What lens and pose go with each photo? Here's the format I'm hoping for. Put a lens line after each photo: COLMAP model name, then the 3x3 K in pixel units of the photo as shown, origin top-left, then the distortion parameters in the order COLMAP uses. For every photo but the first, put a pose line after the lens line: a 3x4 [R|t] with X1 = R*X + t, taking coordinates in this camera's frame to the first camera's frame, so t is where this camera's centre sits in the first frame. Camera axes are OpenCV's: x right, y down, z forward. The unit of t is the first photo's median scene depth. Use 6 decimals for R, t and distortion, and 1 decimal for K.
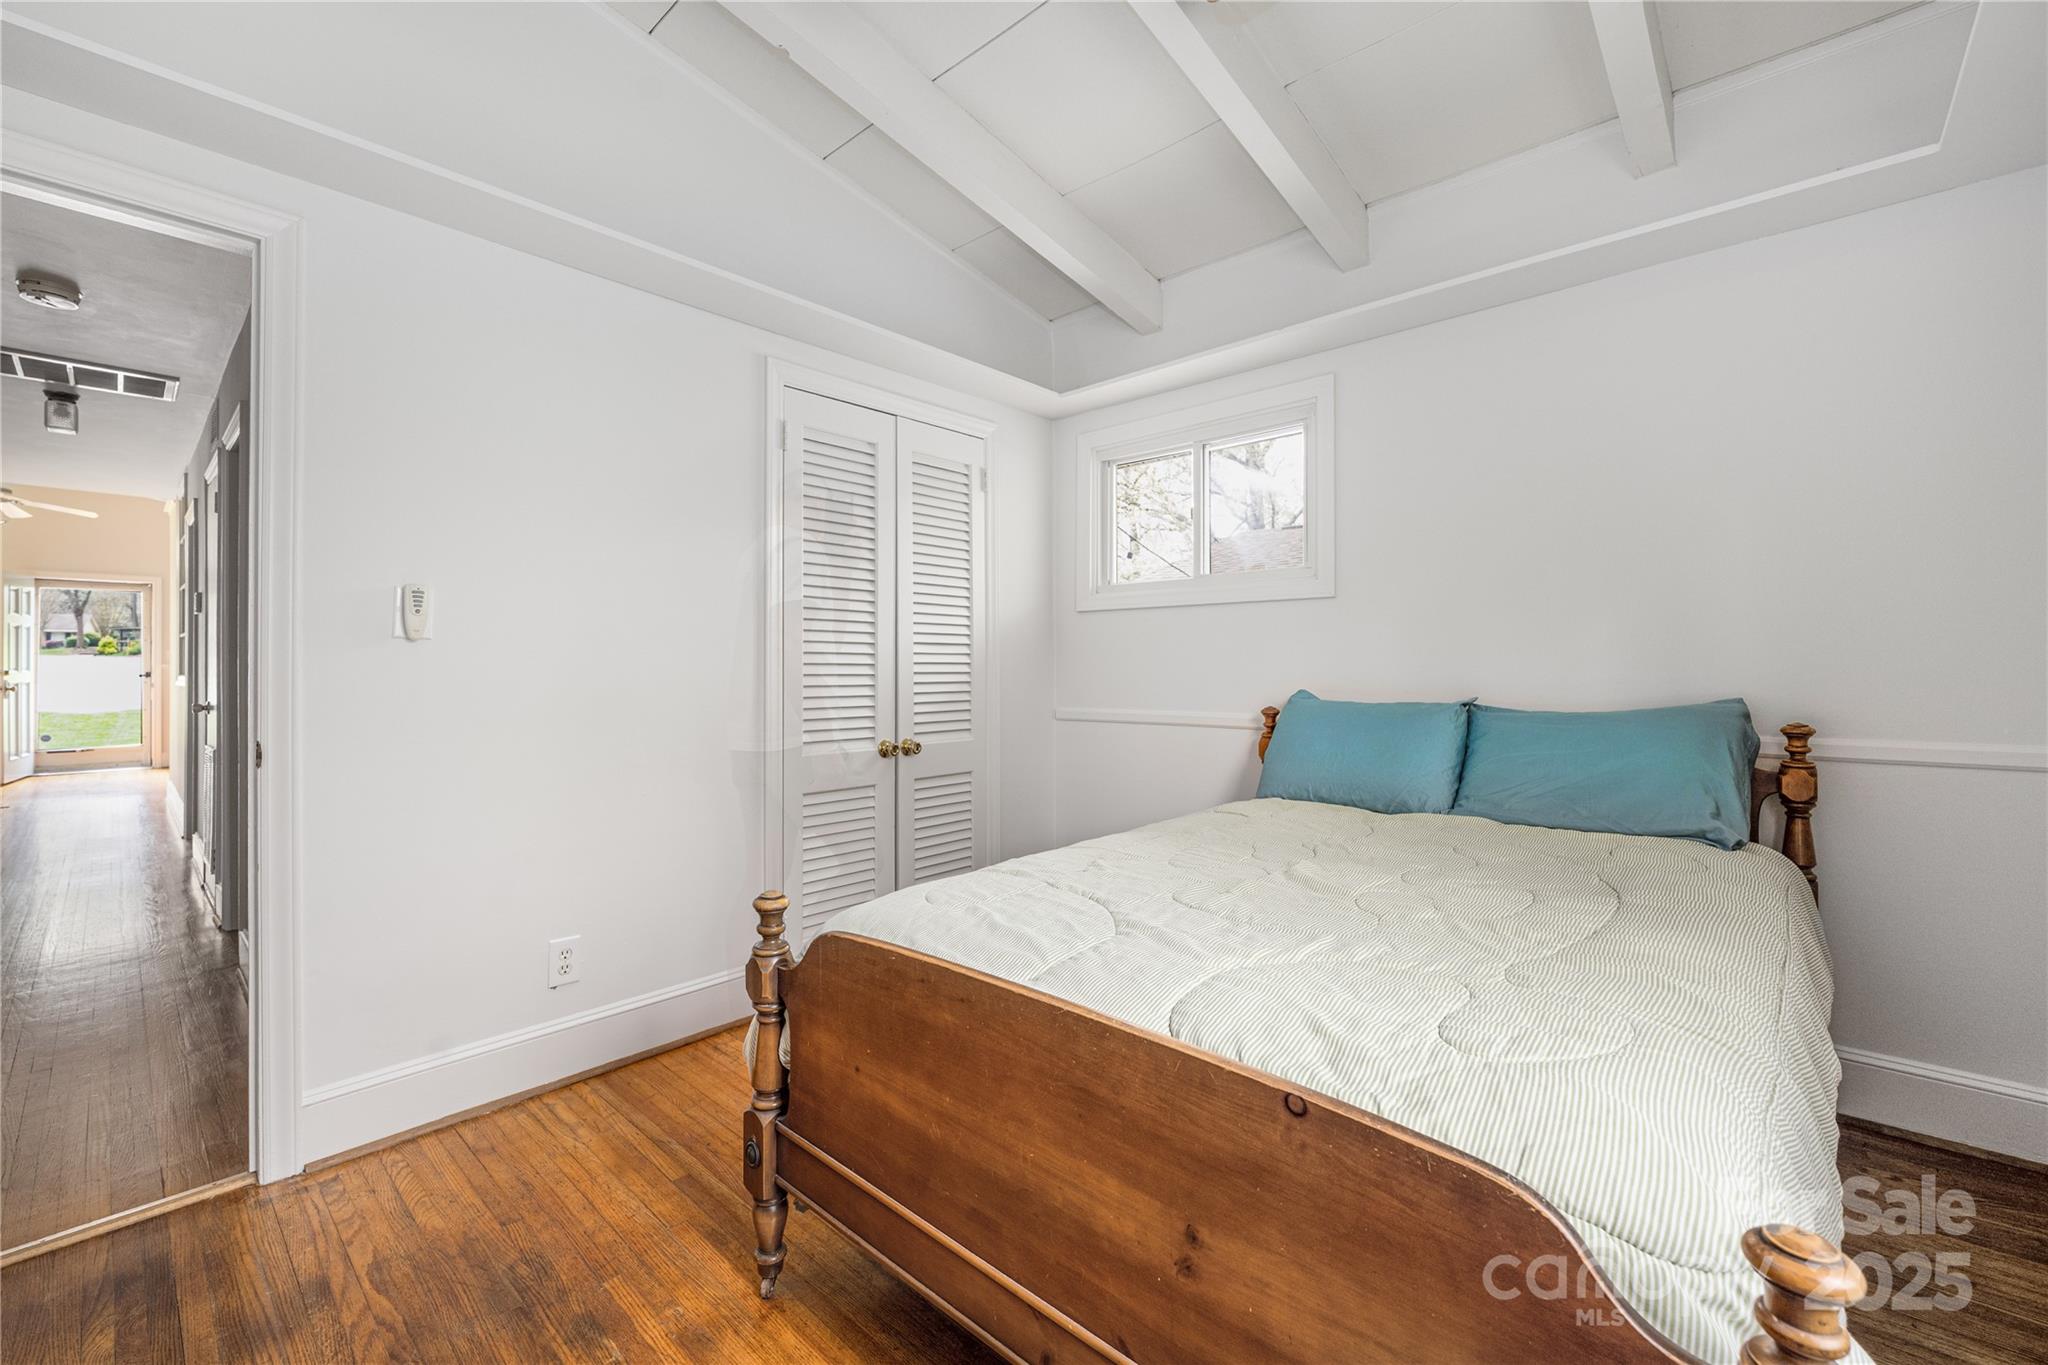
lens RADIAL K [[827.5, 0, 1013.3], [0, 827.5, 670.6], [0, 0, 1]] dist [-0.001169, -0.001246]
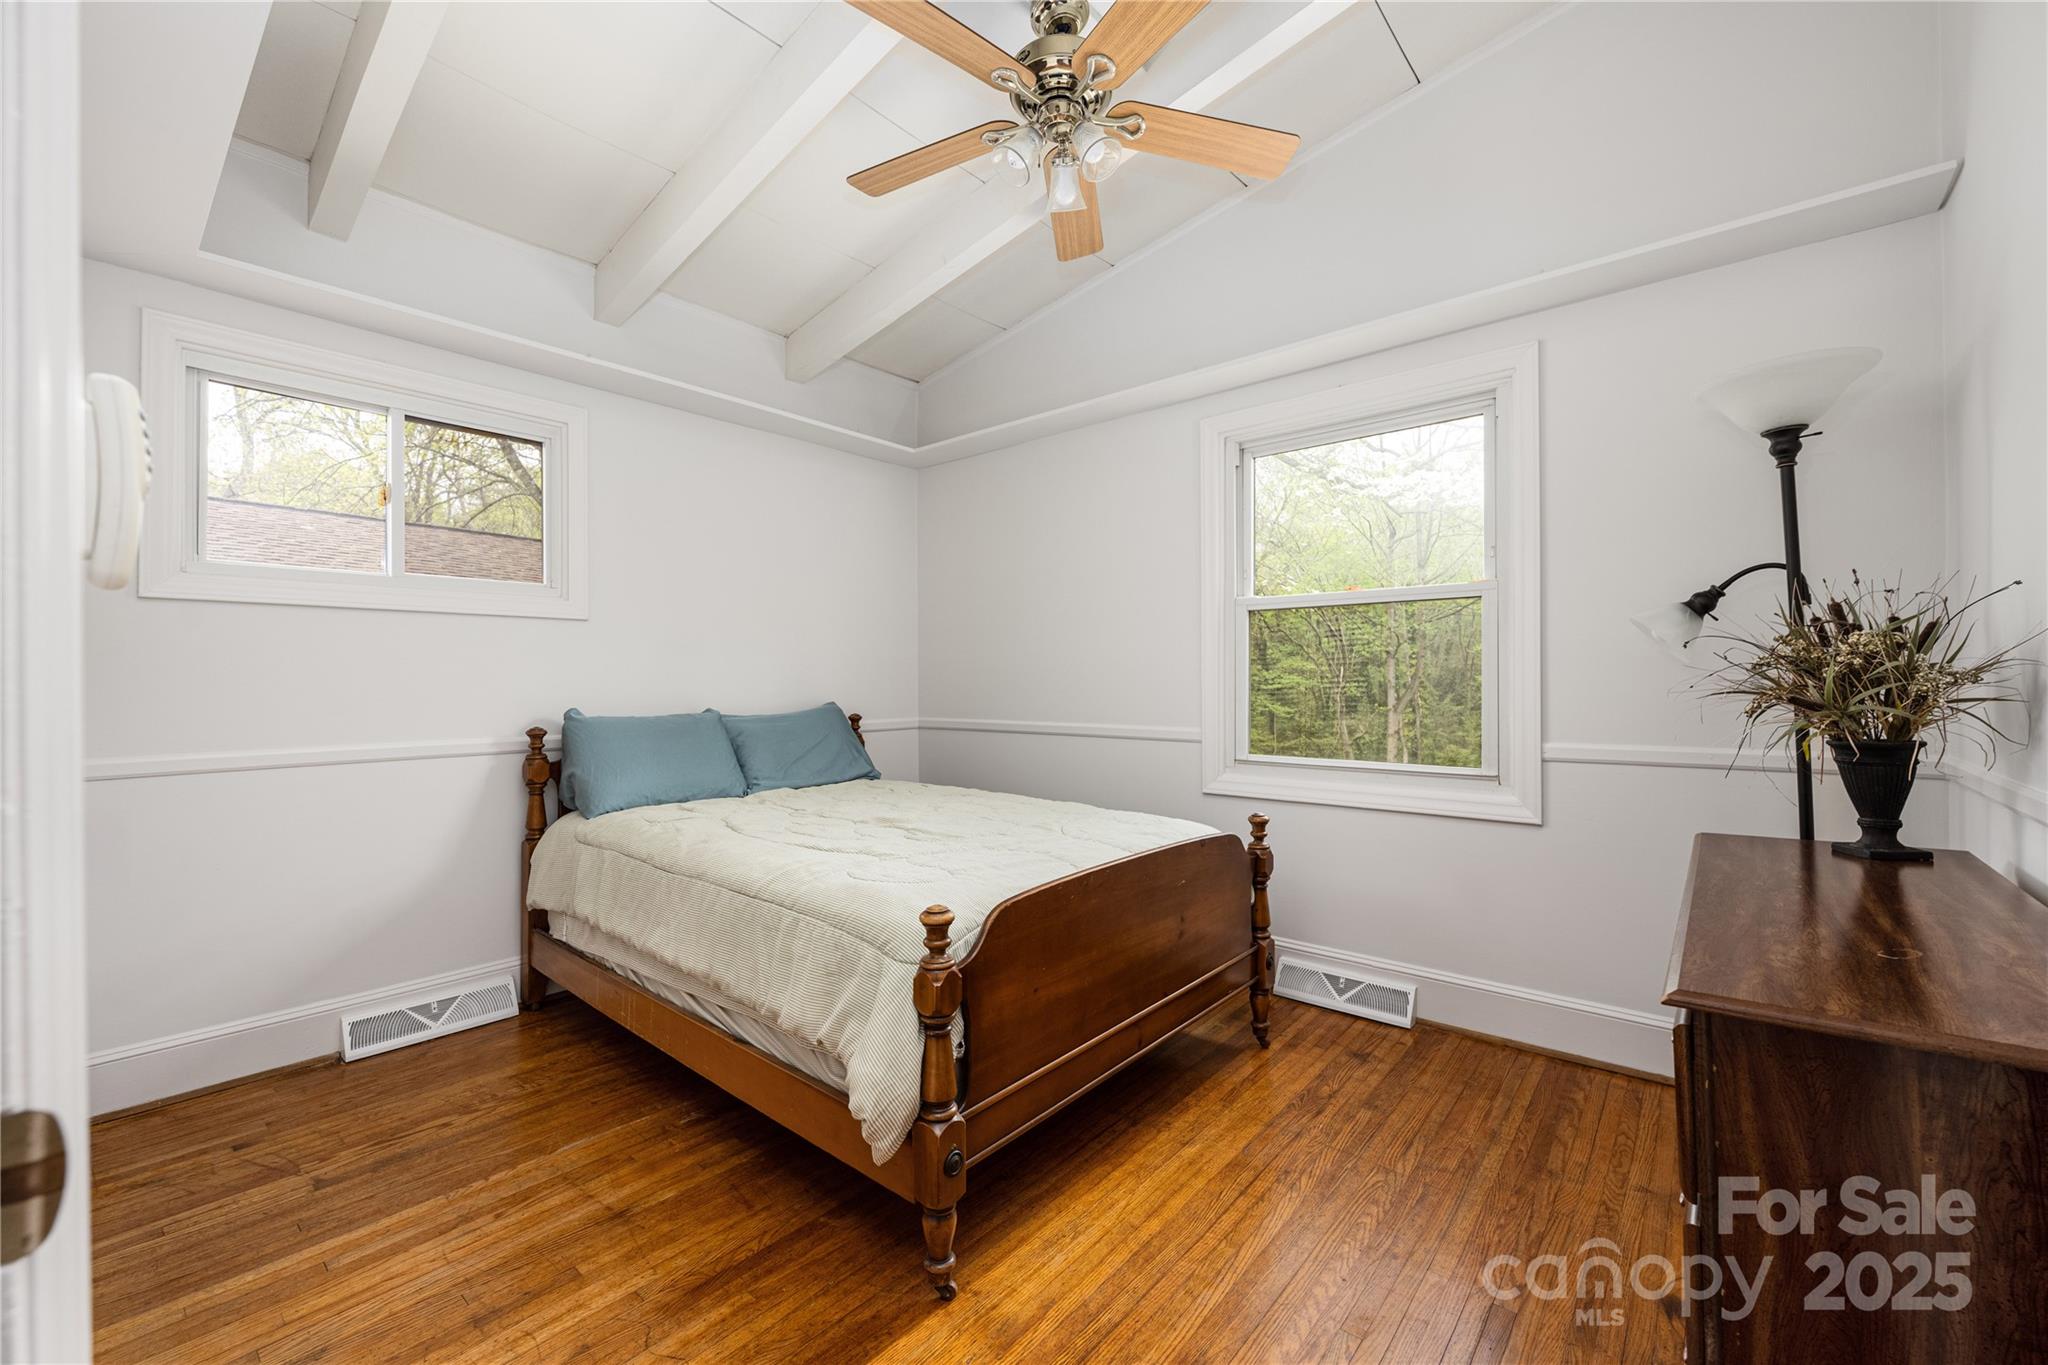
lens RADIAL K [[827.5, 0, 1026.4], [0, 827.5, 679.7], [0, 0, 1]] dist [-0.001169, -0.001246]
pose [[-0.036299, 0.003308, 0.999335, -1.508342], [0.005646, 0.999979, -0.003105, -0.009308], [-0.999325, 0.005529, -0.036317, 1.059980]]
